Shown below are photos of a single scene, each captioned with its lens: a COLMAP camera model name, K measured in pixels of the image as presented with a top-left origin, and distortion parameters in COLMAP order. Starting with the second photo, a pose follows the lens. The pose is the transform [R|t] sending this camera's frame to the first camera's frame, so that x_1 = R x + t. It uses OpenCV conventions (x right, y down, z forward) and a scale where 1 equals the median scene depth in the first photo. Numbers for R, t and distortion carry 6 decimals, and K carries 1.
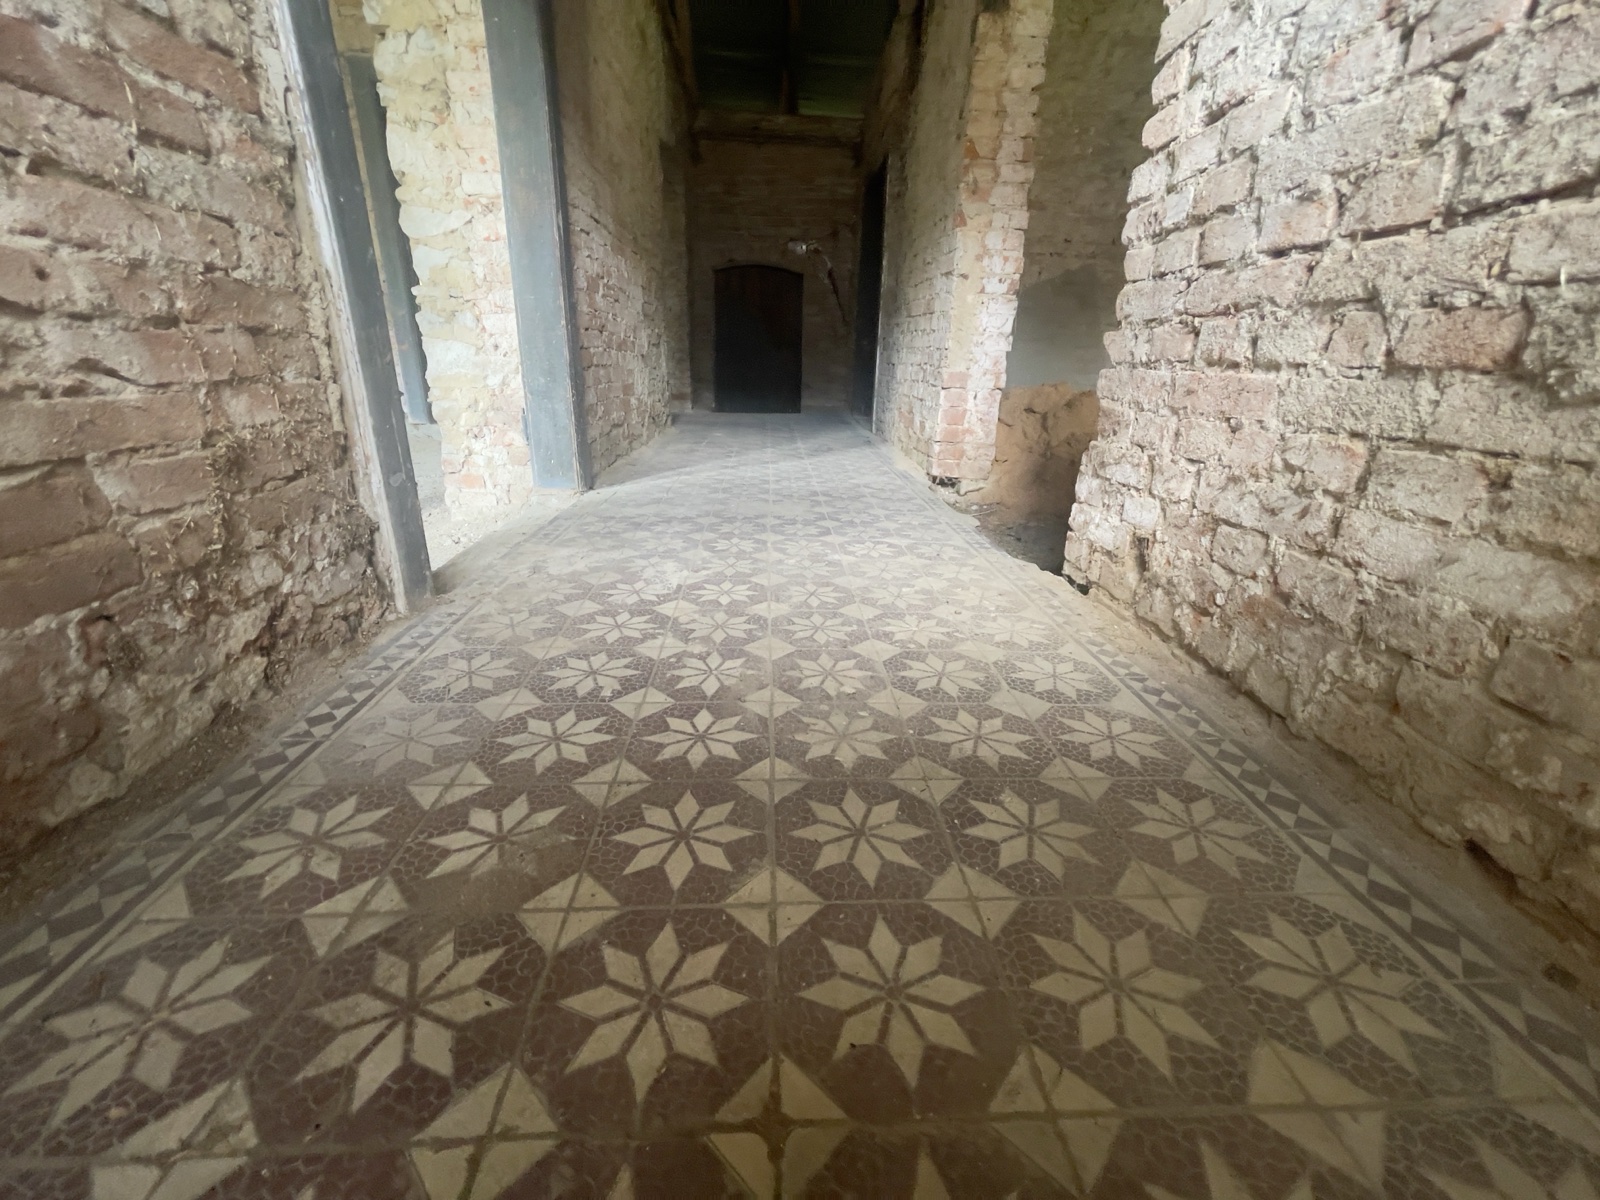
lens RADIAL K [[648.7, 0, 800.6], [0, 648.7, 600.9], [0, 0, 1]] dist [-0.004287, 0.002957]
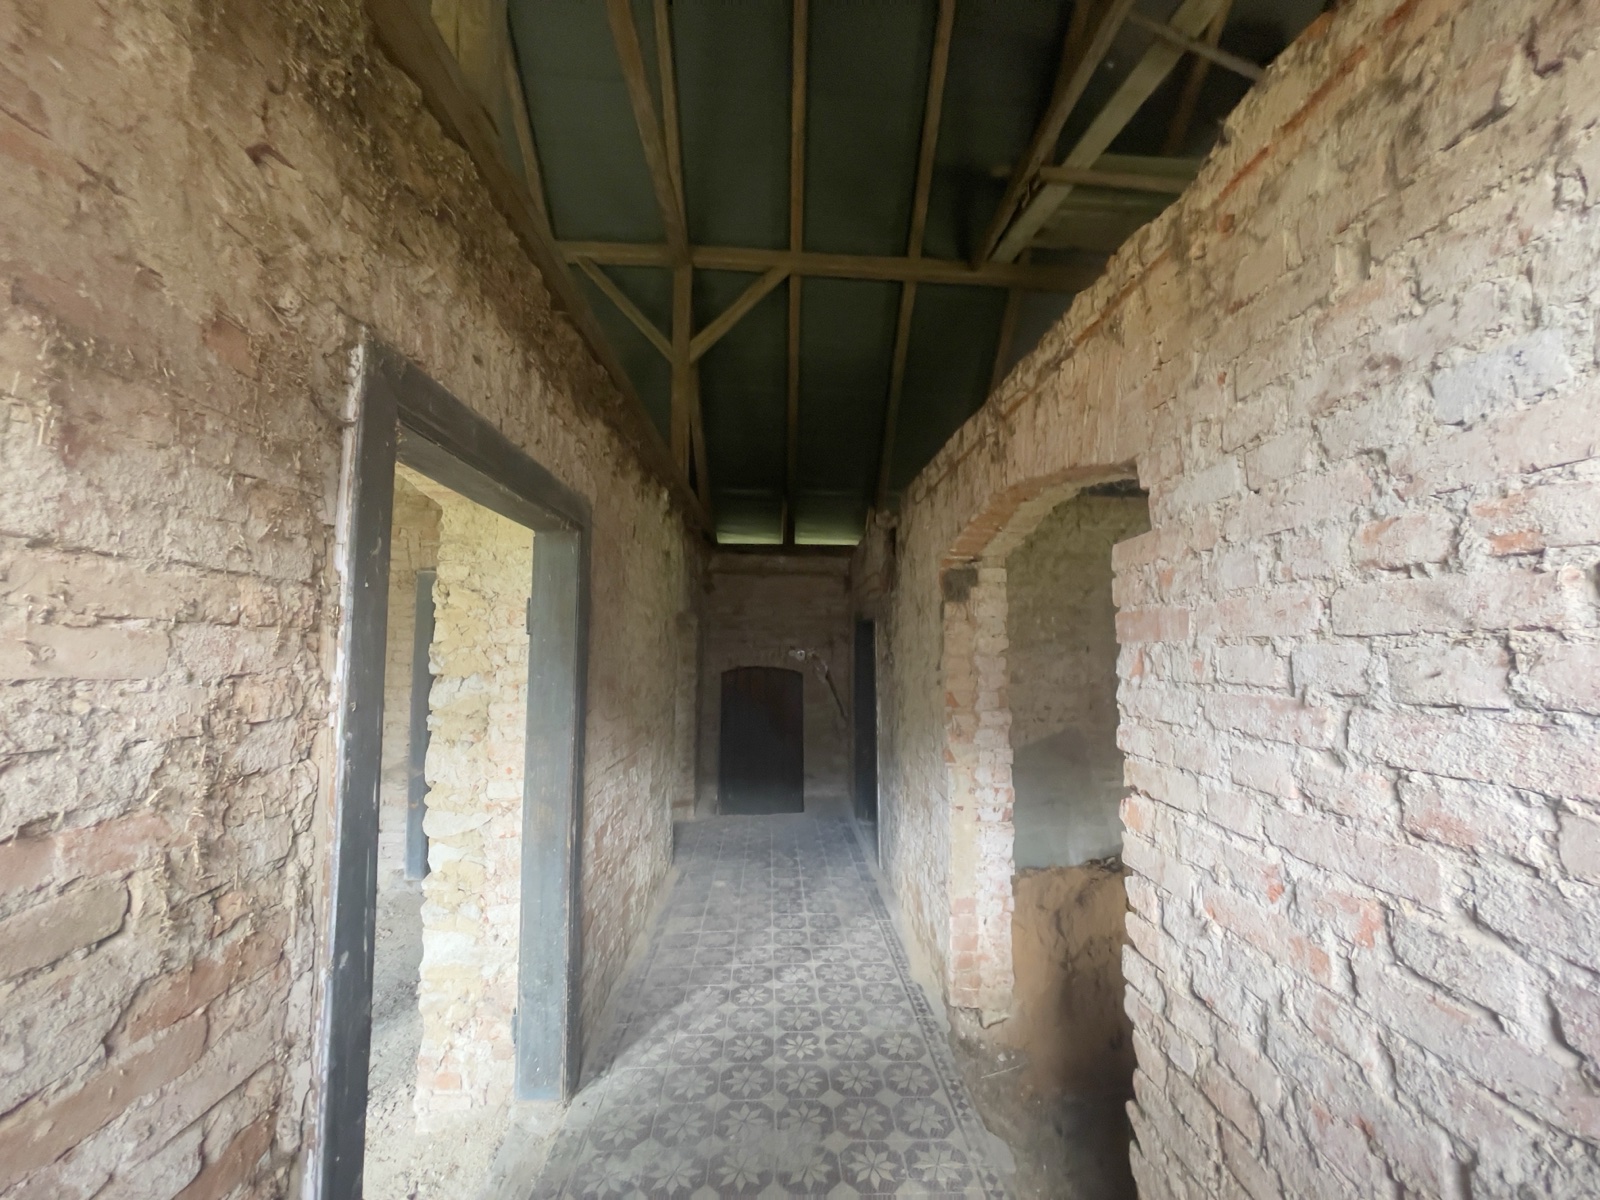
lens RADIAL K [[648.7, 0, 800.5], [0, 648.7, 601.4], [0, 0, 1]] dist [-0.004287, 0.002957]
pose [[0.999555, -0.029803, 0.000969, 0.006567], [0.027639, 0.913807, -0.405206, -0.401361], [0.011190, 0.405053, 0.914225, -0.092942]]
